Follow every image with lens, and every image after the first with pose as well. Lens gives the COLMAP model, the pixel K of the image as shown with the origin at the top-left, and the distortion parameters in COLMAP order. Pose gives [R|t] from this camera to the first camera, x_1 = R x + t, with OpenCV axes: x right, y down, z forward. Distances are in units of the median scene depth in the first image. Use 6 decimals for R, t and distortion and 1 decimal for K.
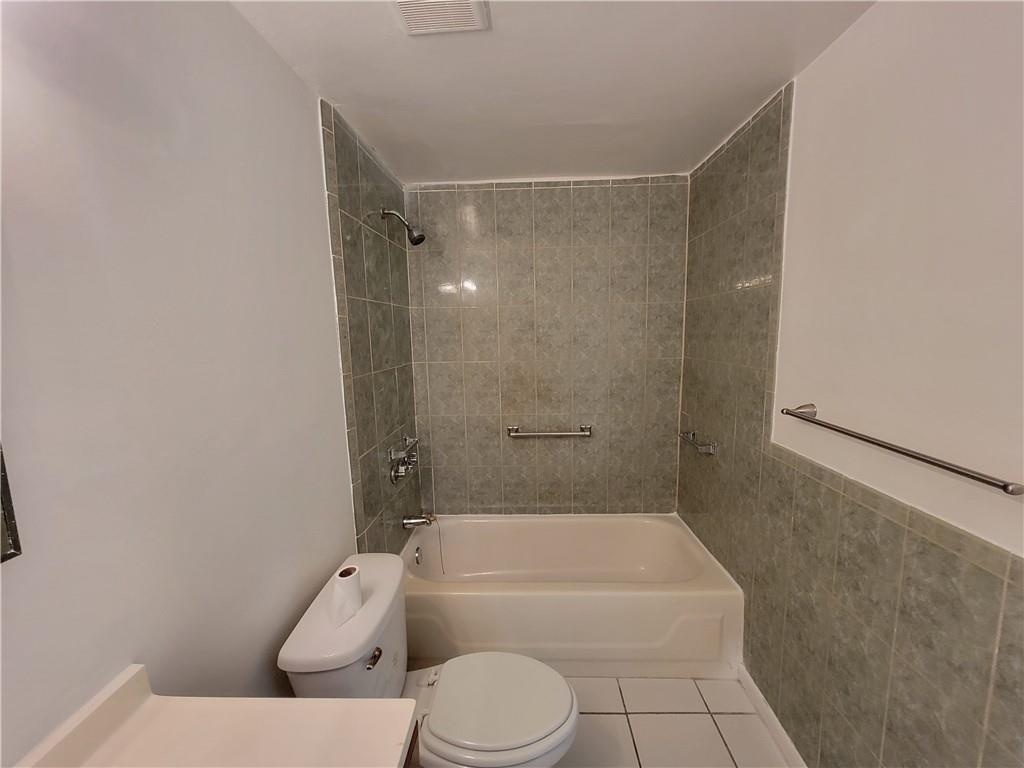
lens RADIAL K [[416.5, 0, 510.3], [0, 416.5, 384.6], [0, 0, 1]] dist [-0.004469, 0.000296]
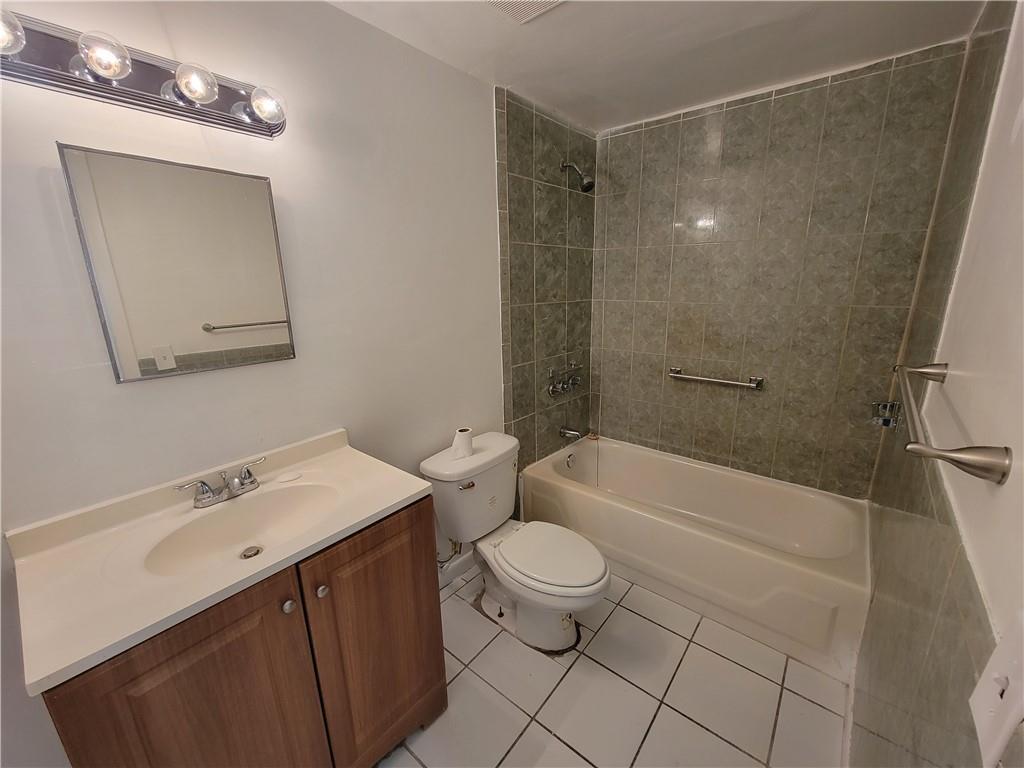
lens RADIAL K [[416.5, 0, 515.3], [0, 416.5, 384.2], [0, 0, 1]] dist [-0.004469, 0.000296]
pose [[0.791280, 0.157816, -0.590737, 0.312071], [-0.082530, 0.984843, 0.152554, 0.018501], [0.605859, -0.071959, 0.792311, -0.040448]]
